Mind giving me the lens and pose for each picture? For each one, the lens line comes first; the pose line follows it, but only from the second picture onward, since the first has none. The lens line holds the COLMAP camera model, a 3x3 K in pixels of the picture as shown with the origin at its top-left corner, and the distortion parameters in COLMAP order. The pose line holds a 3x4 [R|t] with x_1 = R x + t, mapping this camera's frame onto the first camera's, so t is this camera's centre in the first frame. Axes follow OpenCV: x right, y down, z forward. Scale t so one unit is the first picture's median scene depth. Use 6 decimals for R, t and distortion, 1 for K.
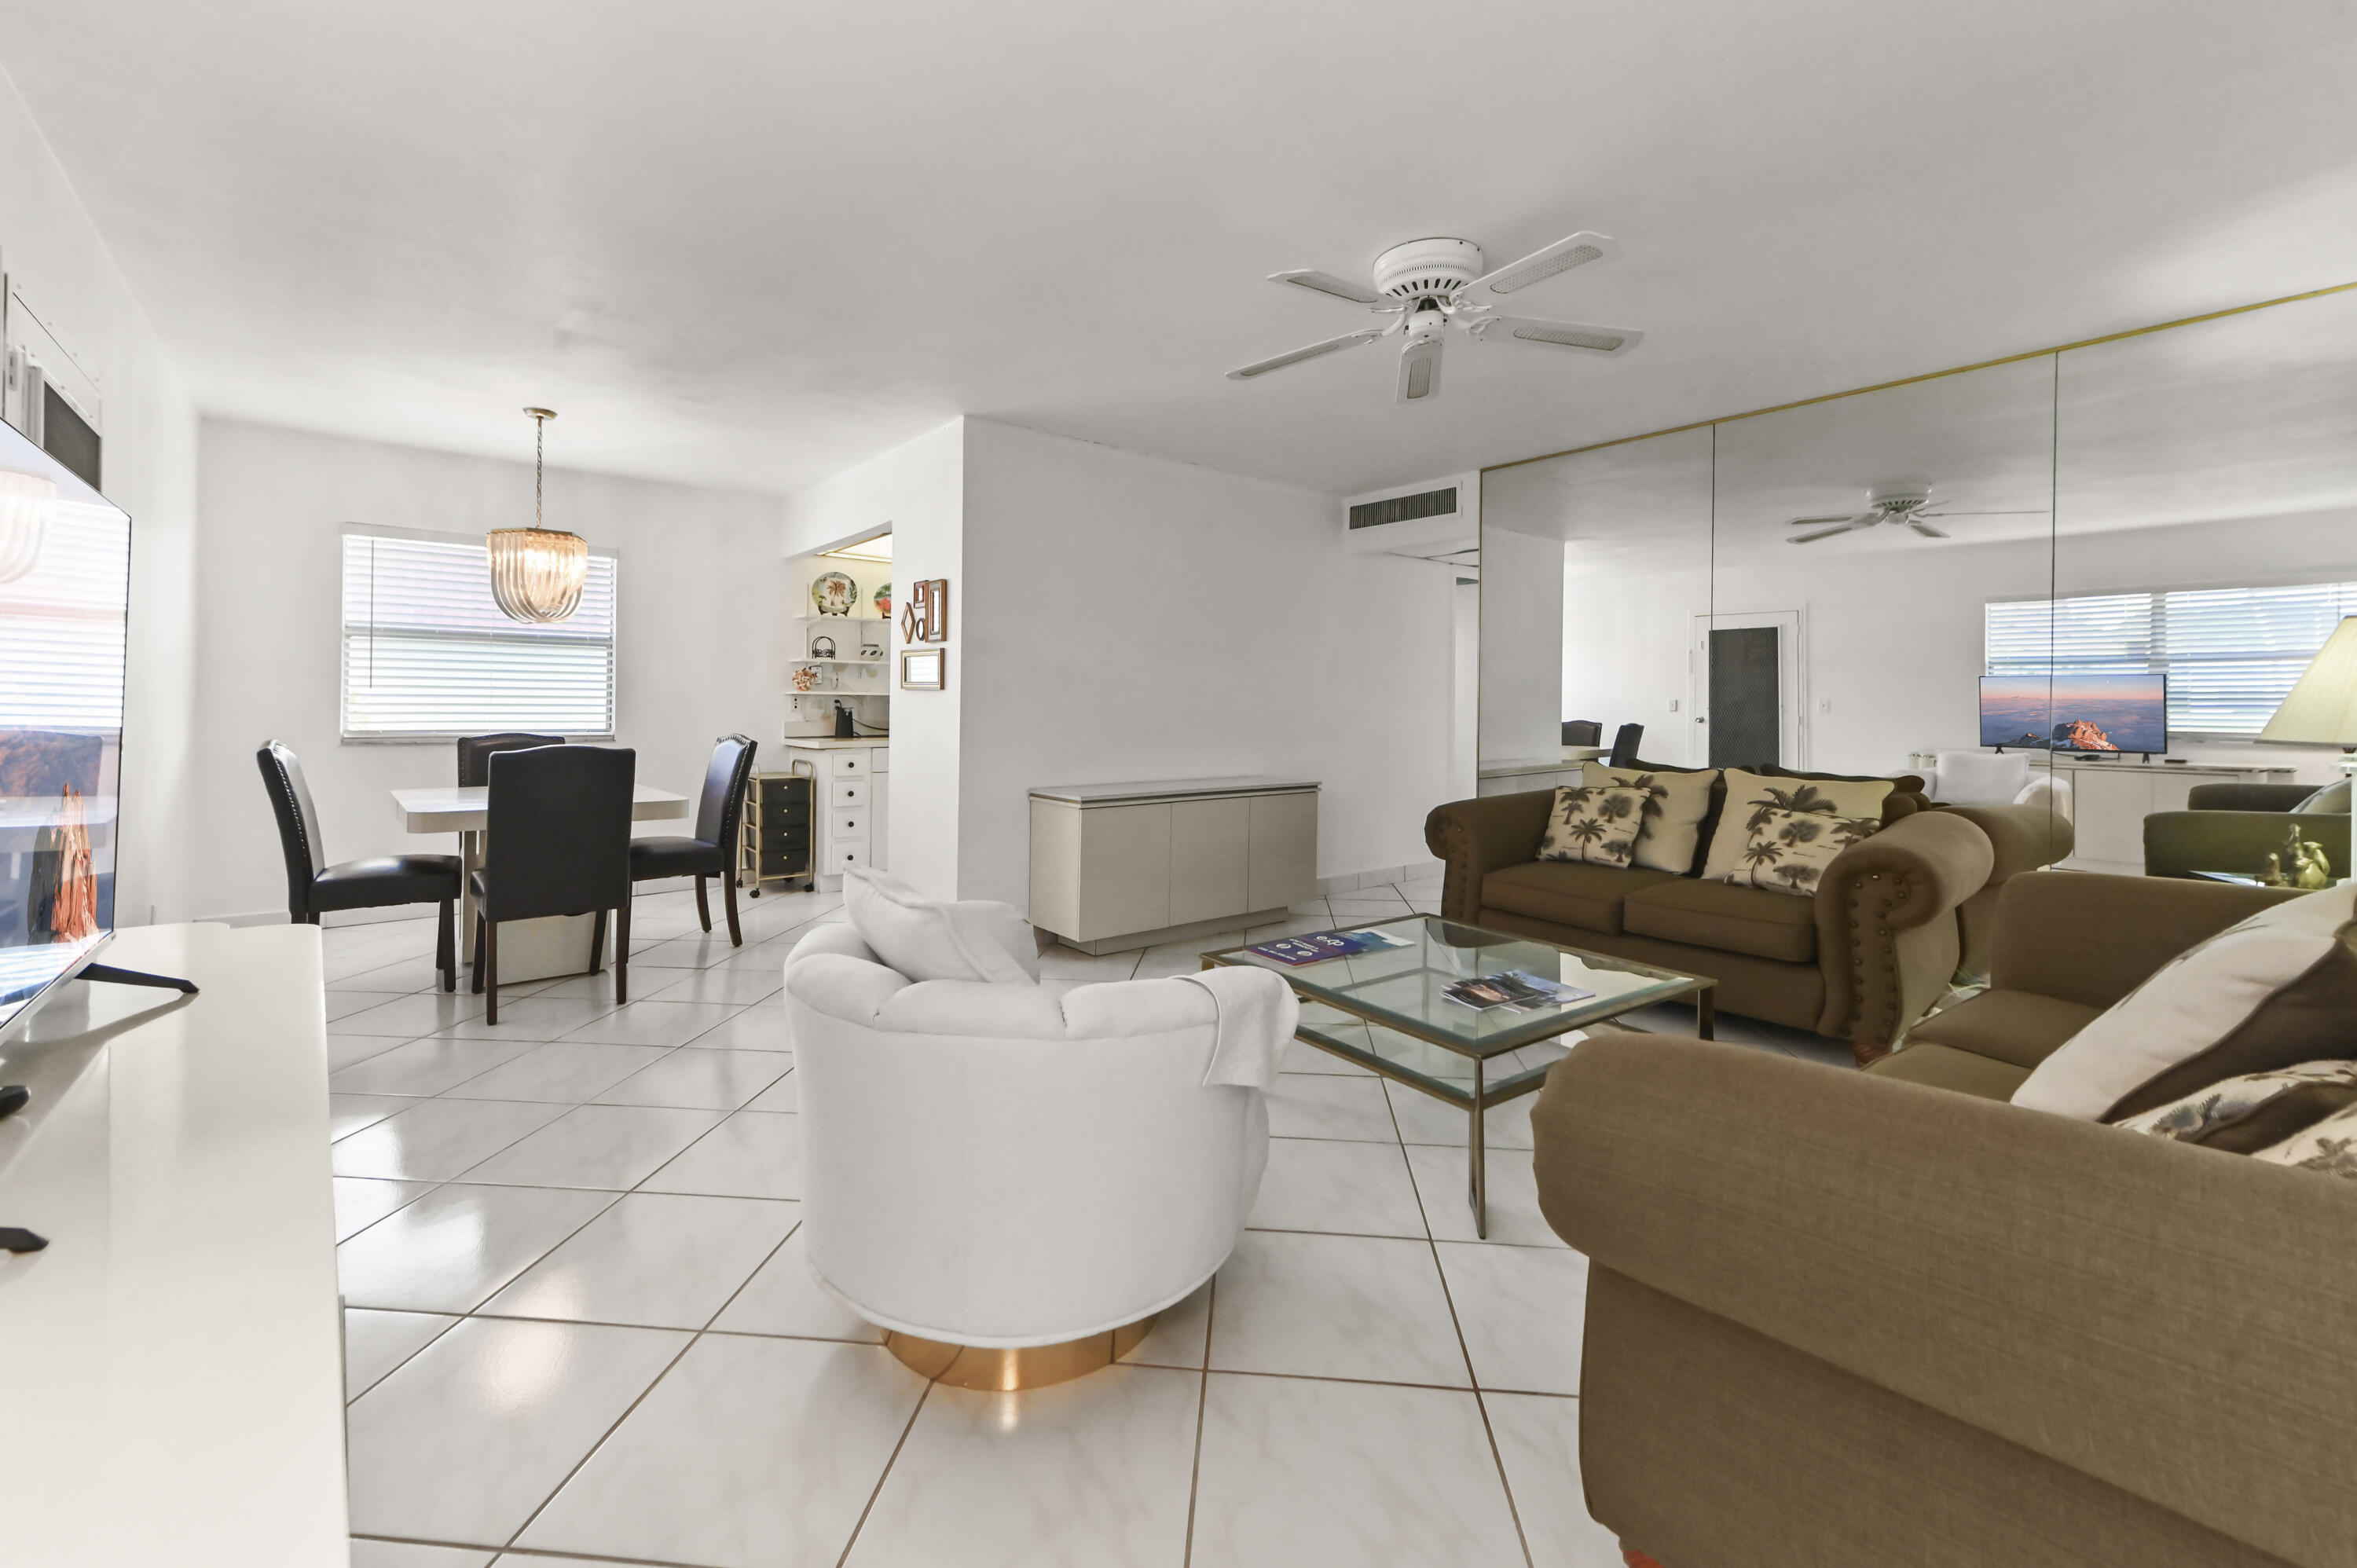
lens RADIAL K [[951.3, 0, 1183.5], [0, 951.3, 725.3], [0, 0, 1]] dist [0.001587, 0.000361]
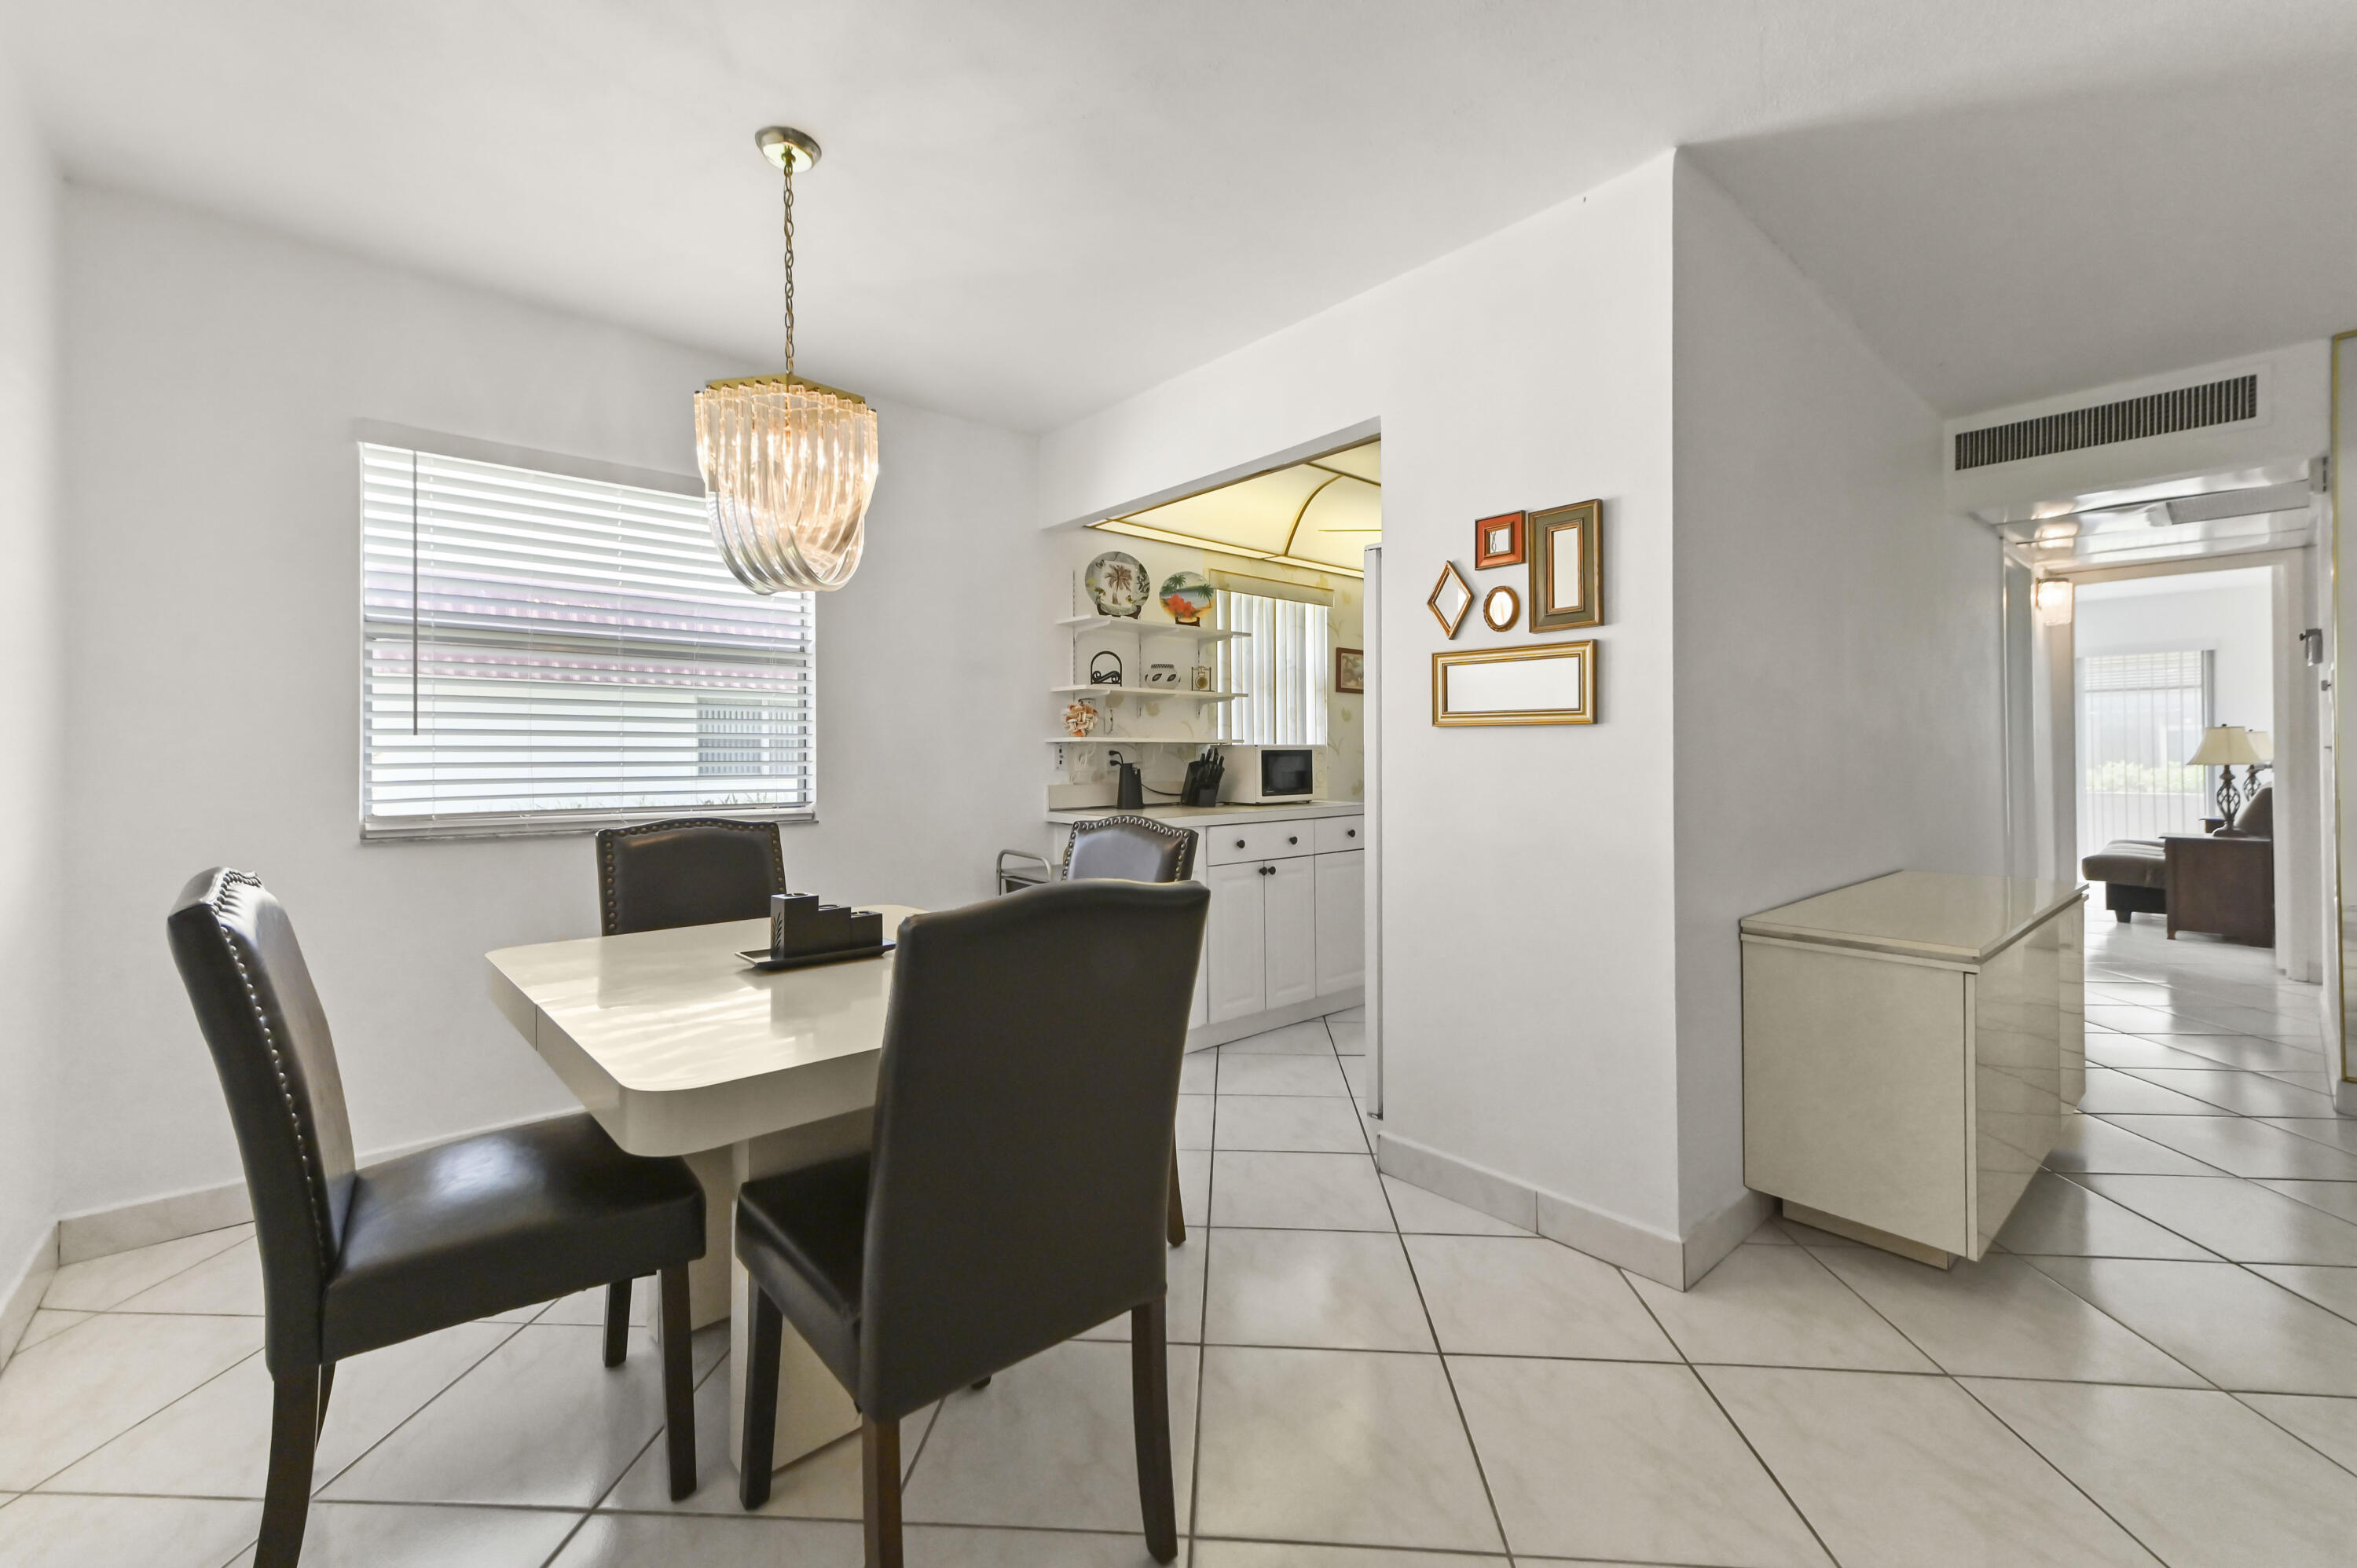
lens RADIAL K [[956.3, 0, 1175.1], [0, 956.3, 771.5], [0, 0, 1]] dist [0.012691, -0.000040]
pose [[0.999905, -0.010544, 0.008833, -0.385020], [0.010579, 0.999936, -0.003893, -0.010980], [-0.008791, 0.003986, 0.999953, 0.406921]]
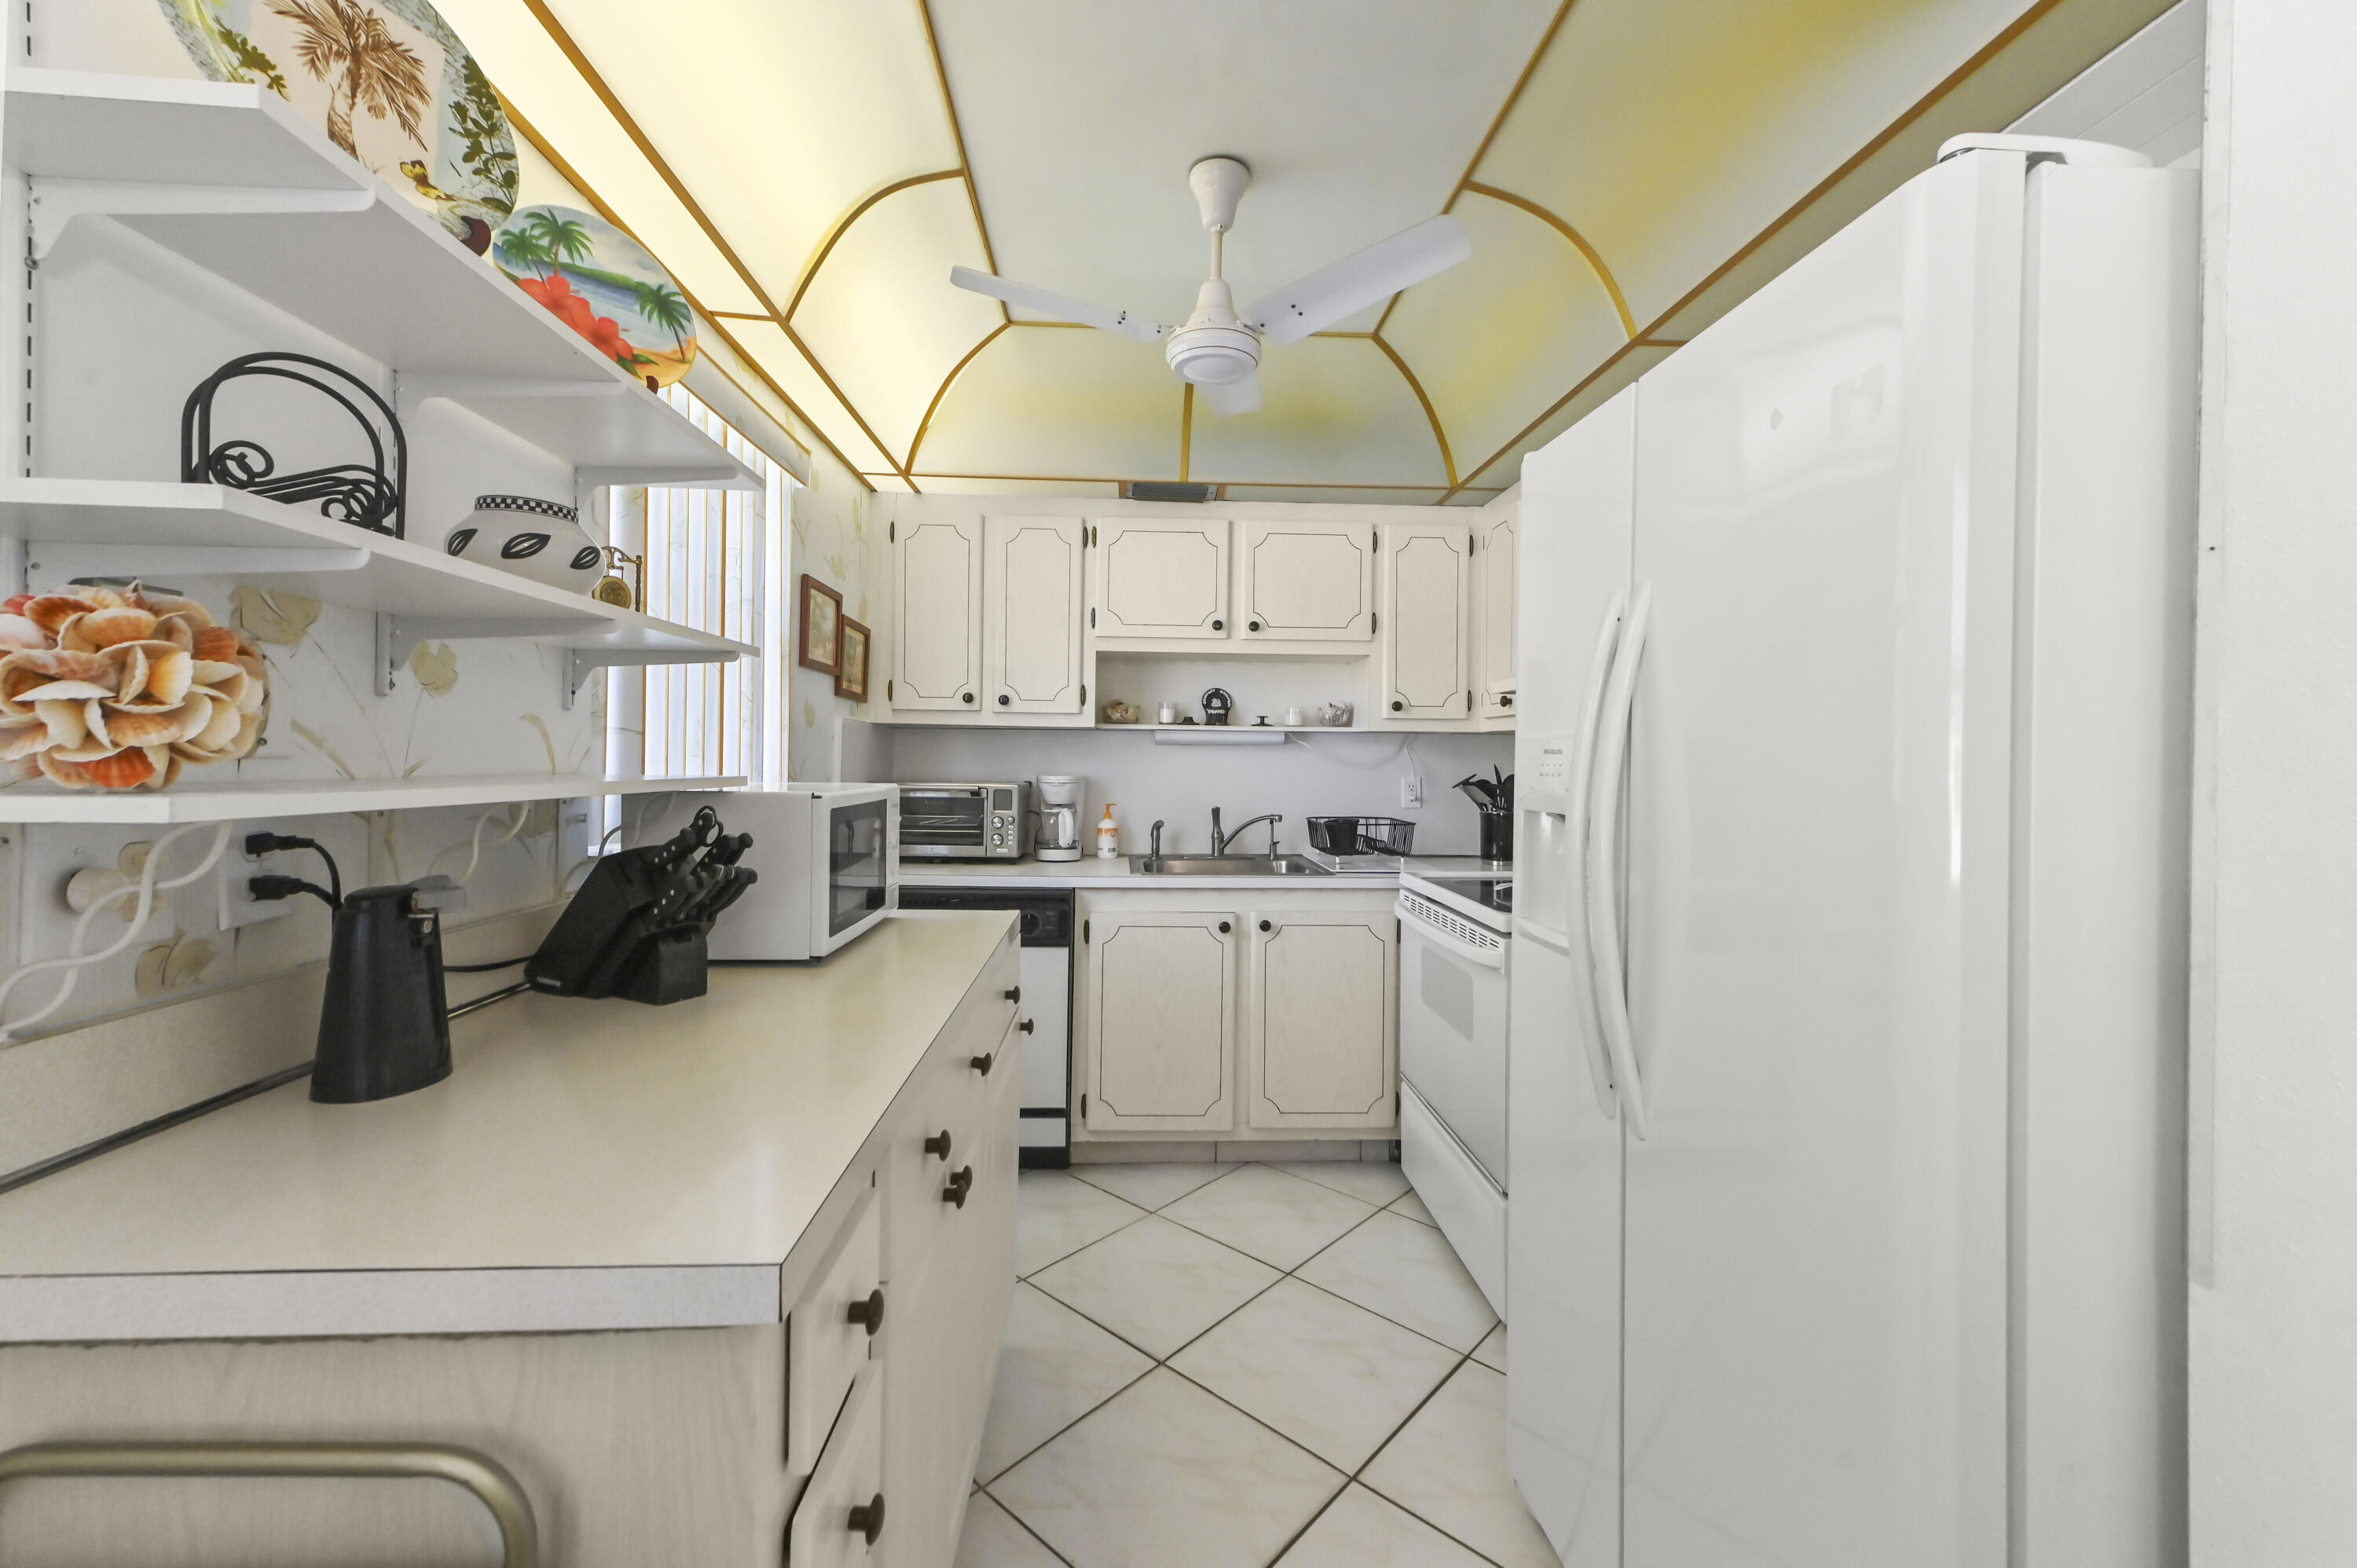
lens RADIAL K [[932.6, 0, 1178.5], [0, 932.6, 784.0], [0, 0, 1]] dist [-0.013659, 0.000026]
pose [[0.607586, -0.012531, 0.794155, -0.461386], [0.004476, 0.999914, 0.012353, -0.042244], [-0.794241, -0.003951, 0.607590, 0.946537]]
